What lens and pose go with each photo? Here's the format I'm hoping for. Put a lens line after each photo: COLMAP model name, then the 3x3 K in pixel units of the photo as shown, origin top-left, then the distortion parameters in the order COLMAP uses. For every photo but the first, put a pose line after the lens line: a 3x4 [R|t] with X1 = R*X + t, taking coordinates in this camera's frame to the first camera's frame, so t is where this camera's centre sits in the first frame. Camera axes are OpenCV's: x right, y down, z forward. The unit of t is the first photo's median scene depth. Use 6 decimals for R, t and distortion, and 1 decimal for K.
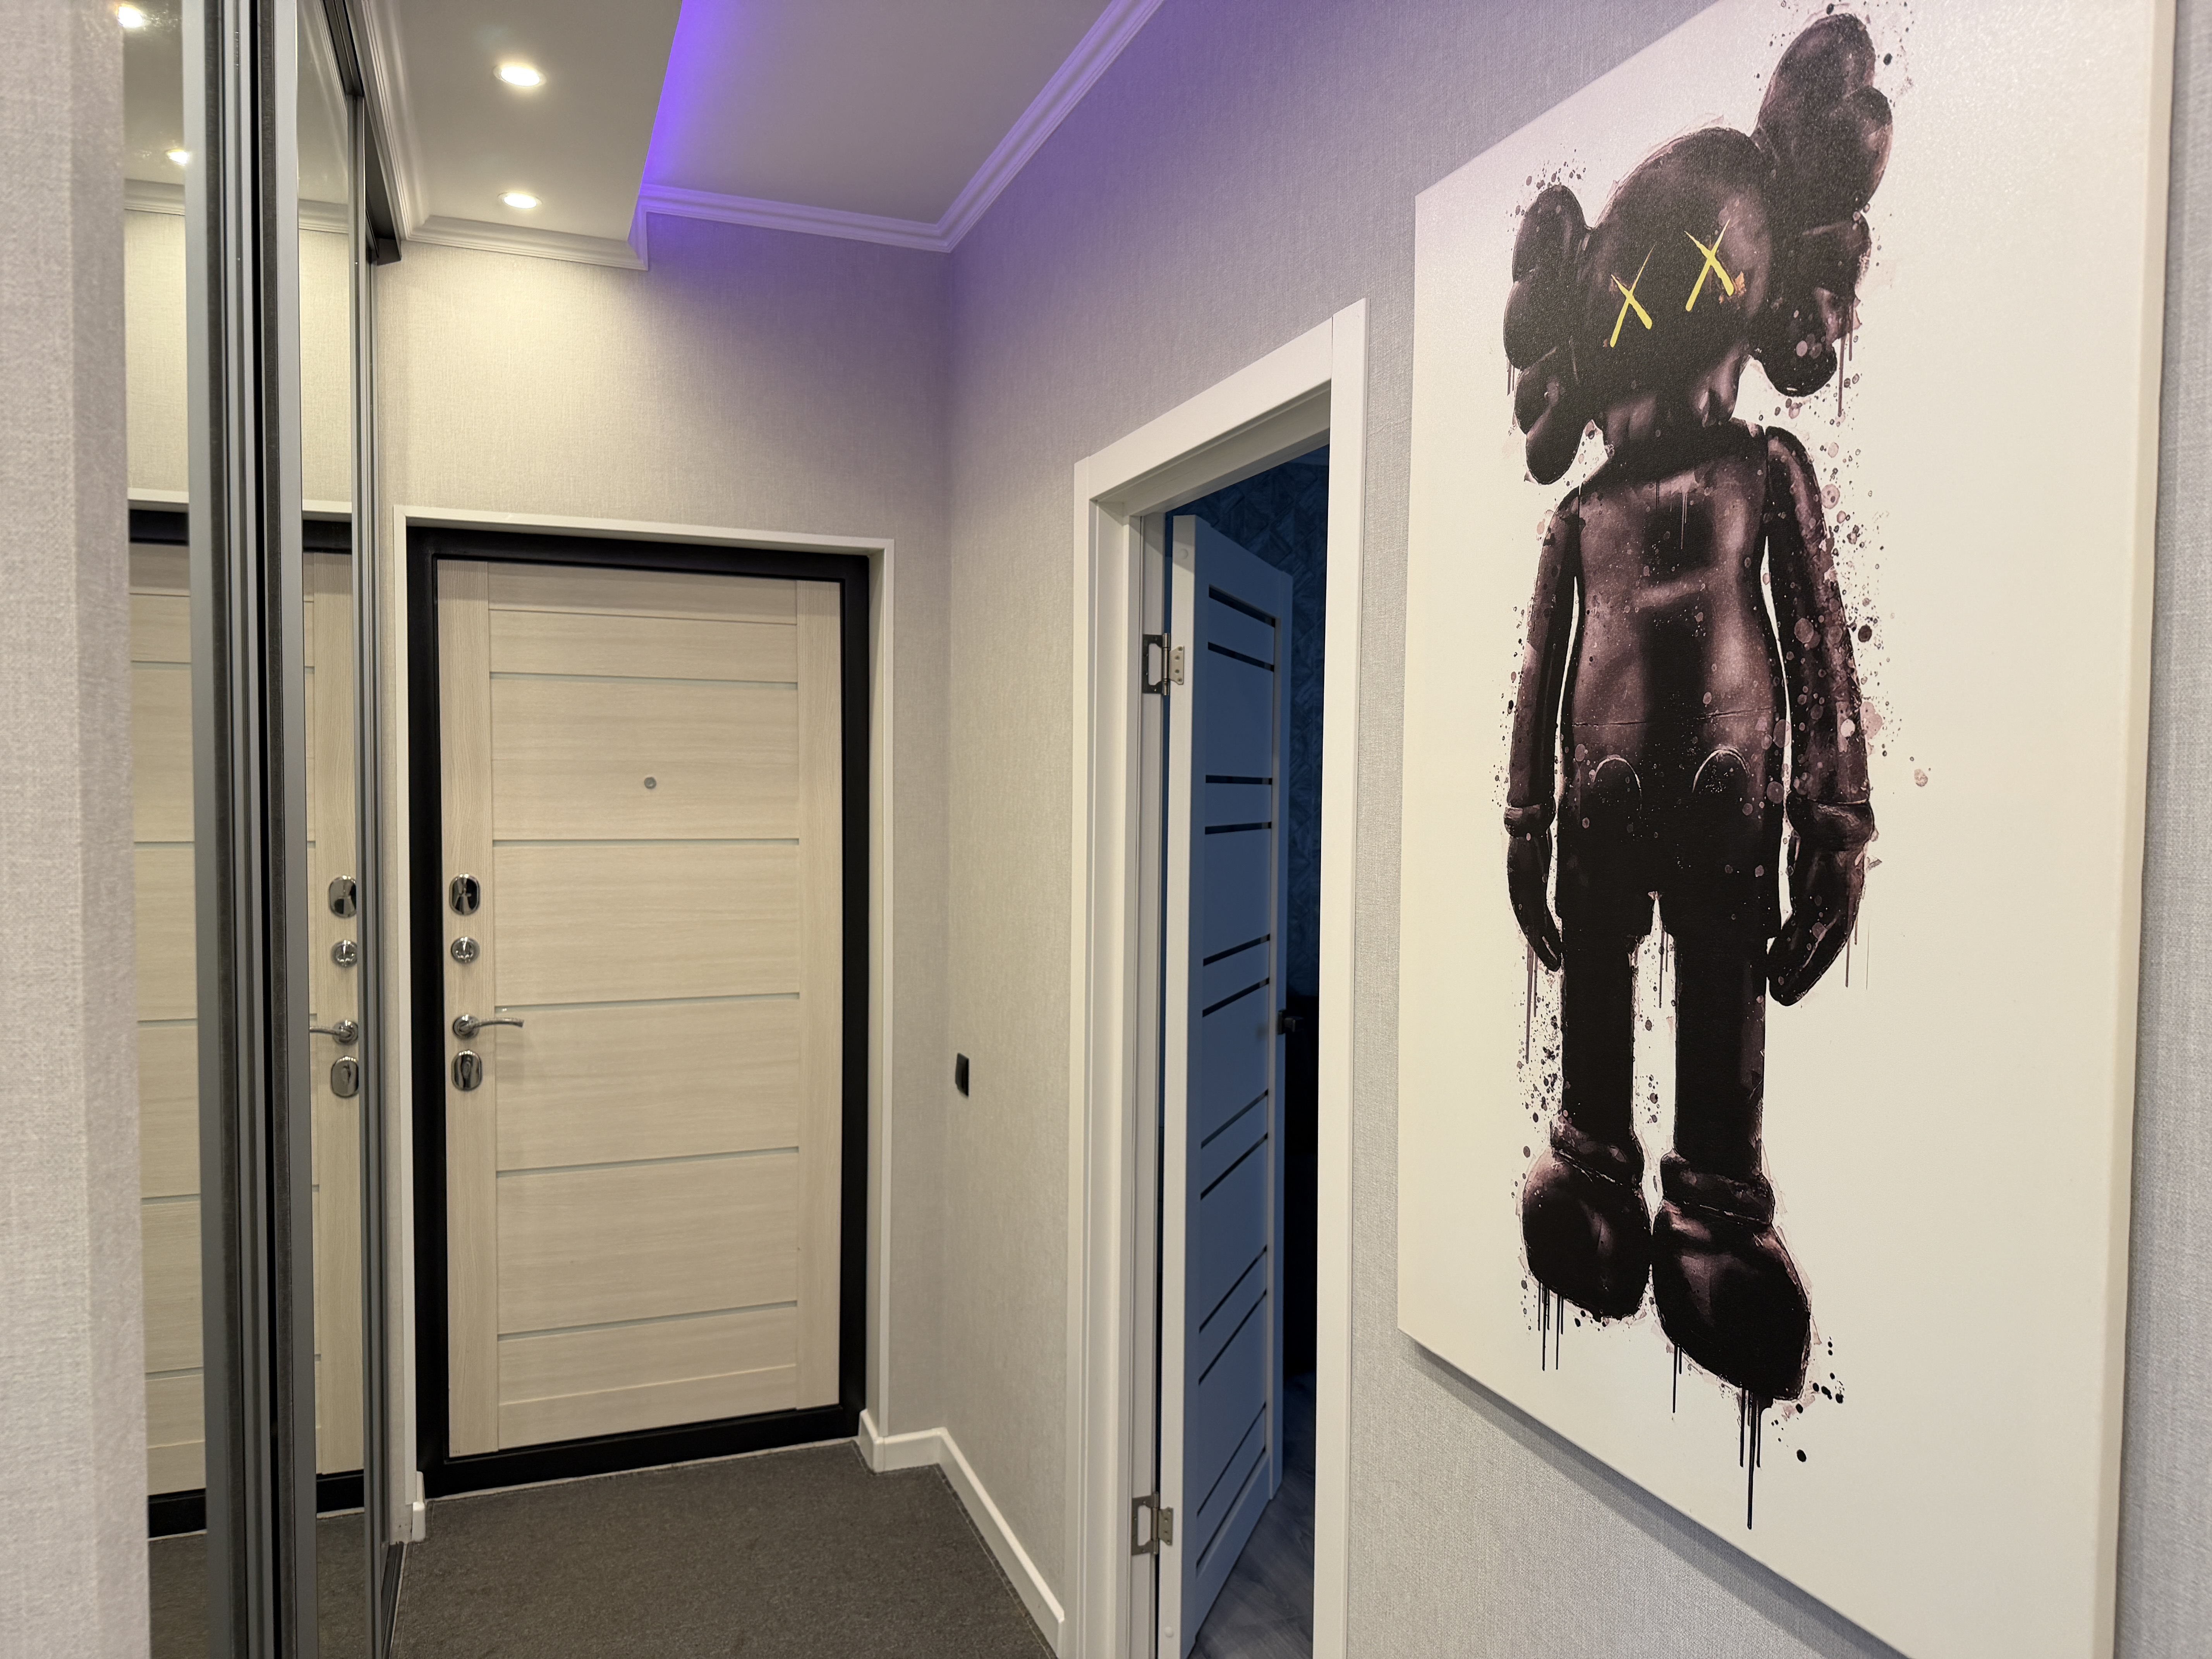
lens RADIAL K [[1554.4, 0, 1096.7], [0, 1554.4, 845.4], [0, 0, 1]] dist [0.006510, -0.003083]
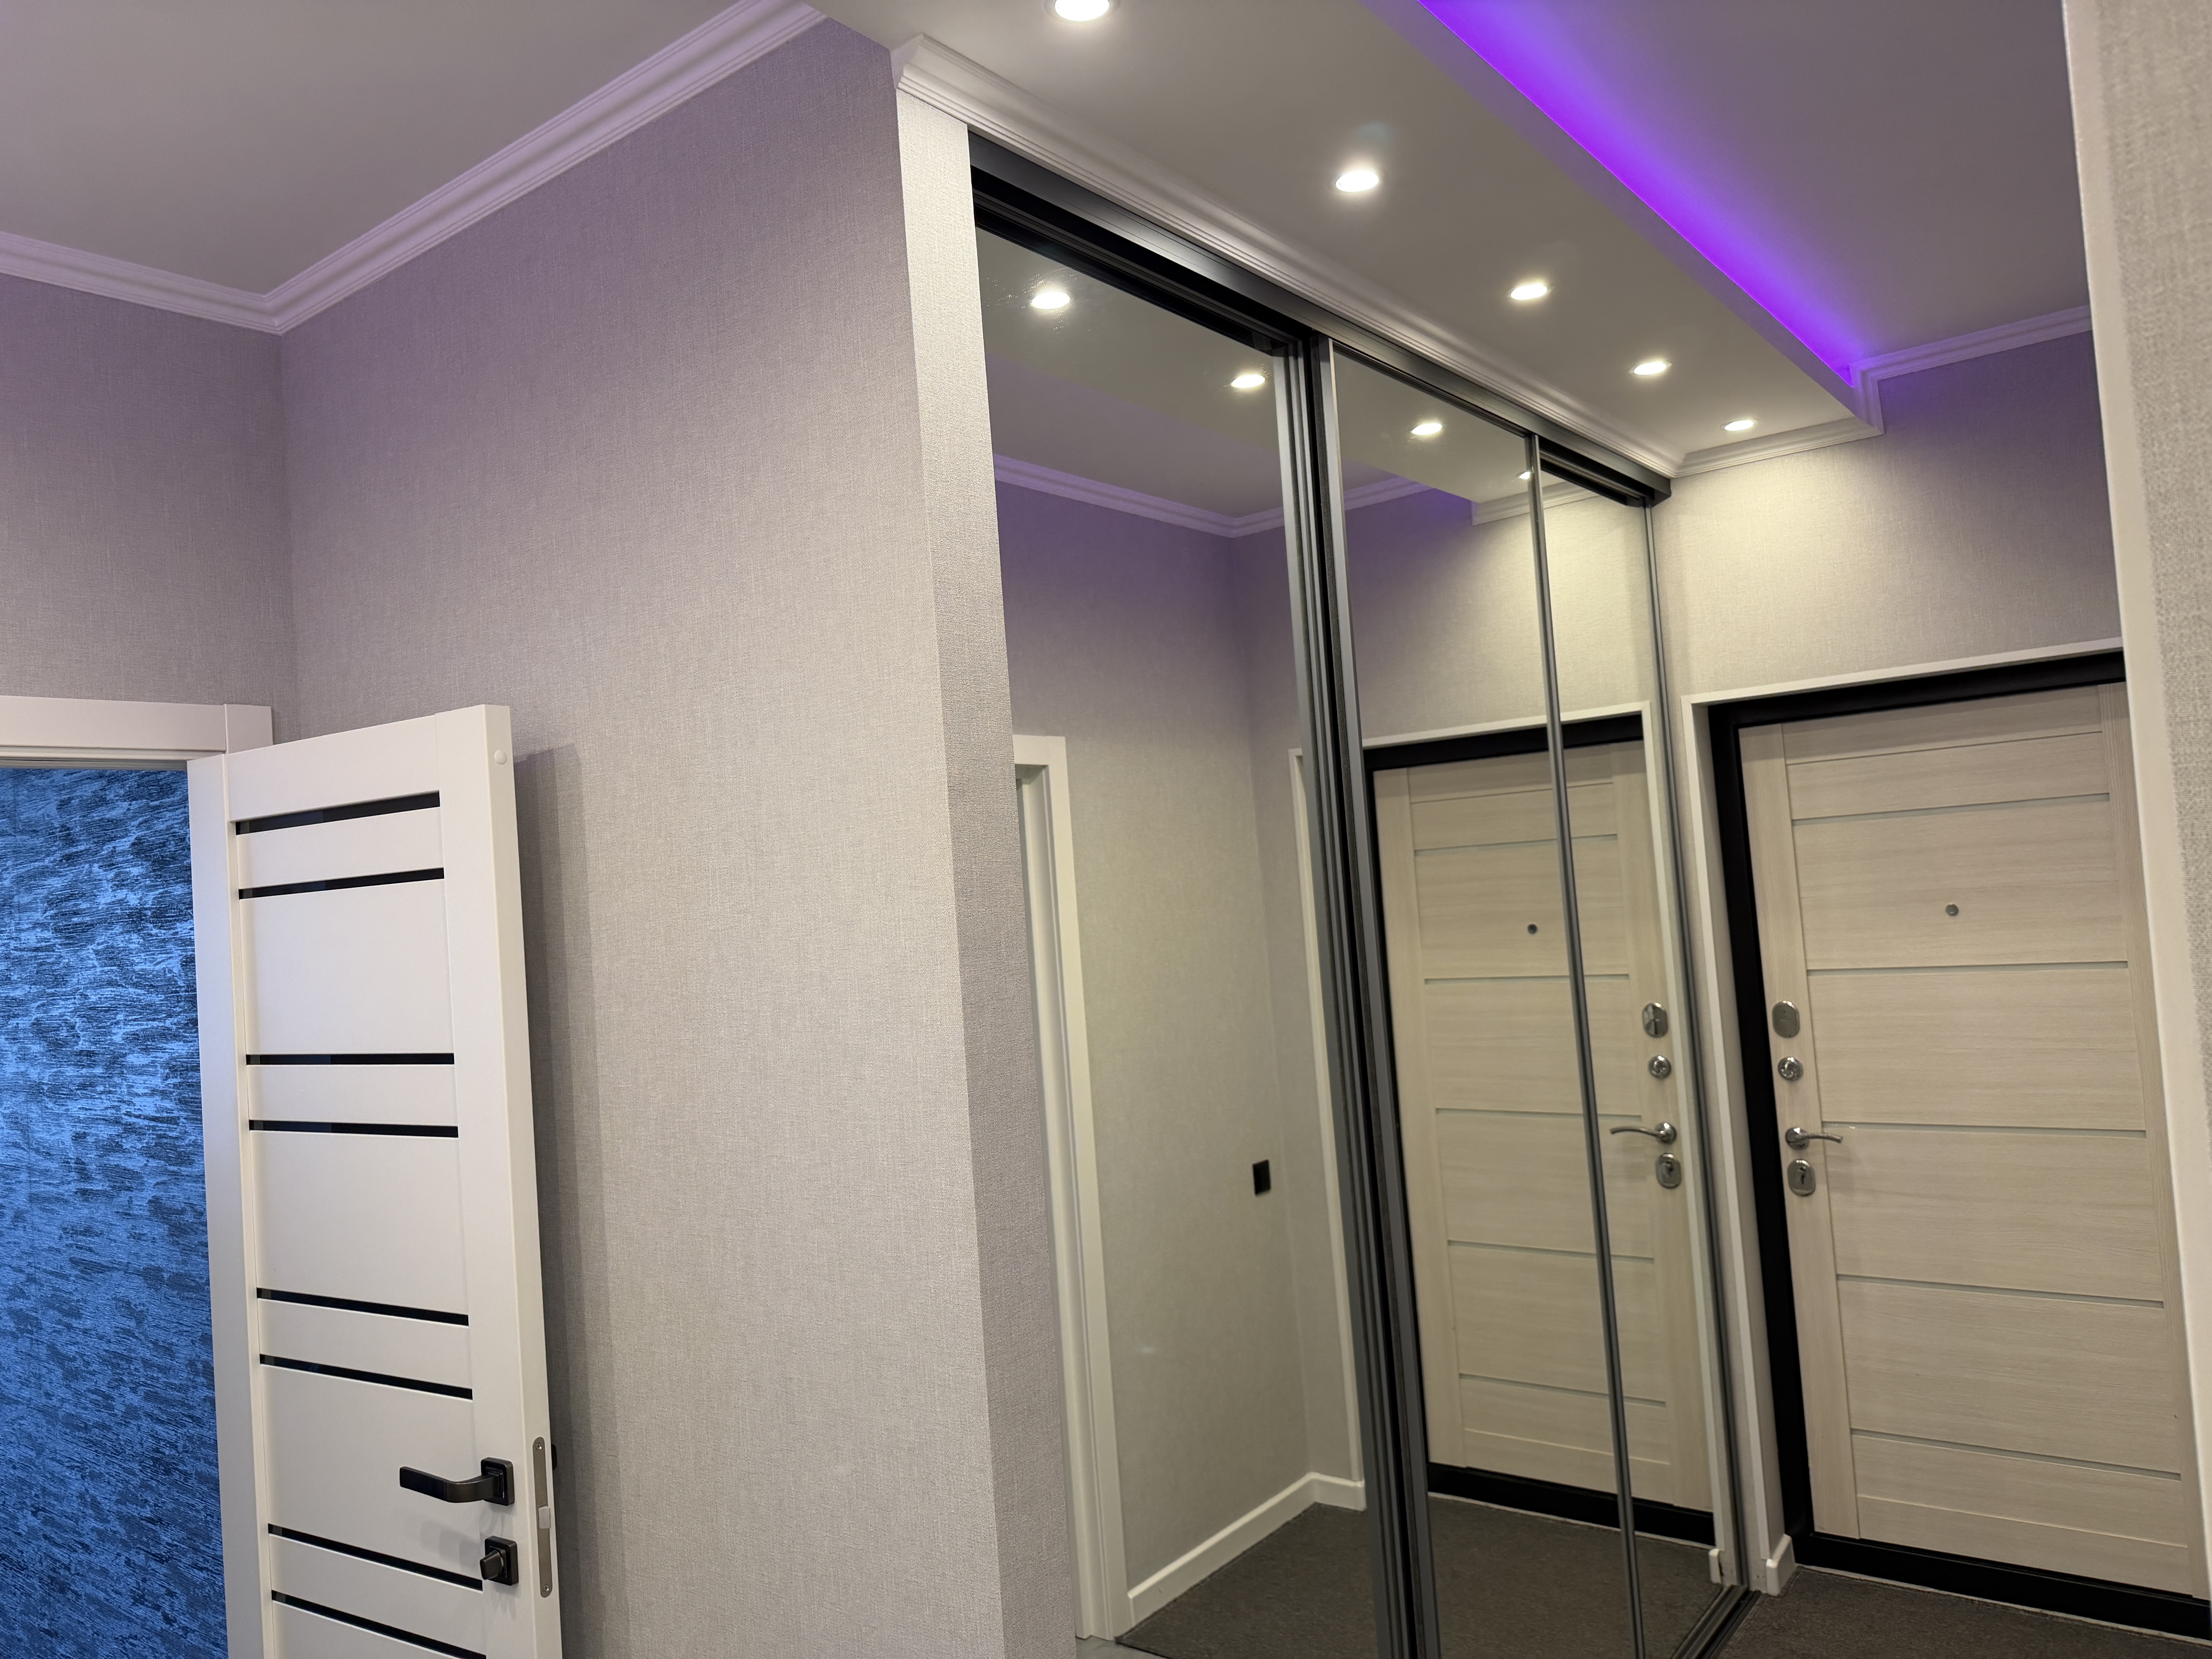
lens RADIAL K [[1554.4, 0, 1111.7], [0, 1554.4, 830.2], [0, 0, 1]] dist [0.006510, -0.003083]
pose [[0.522003, -0.086751, -0.848521, 0.303883], [0.044975, 0.996230, -0.074184, -0.042869], [0.851757, 0.000562, 0.523936, -0.004599]]
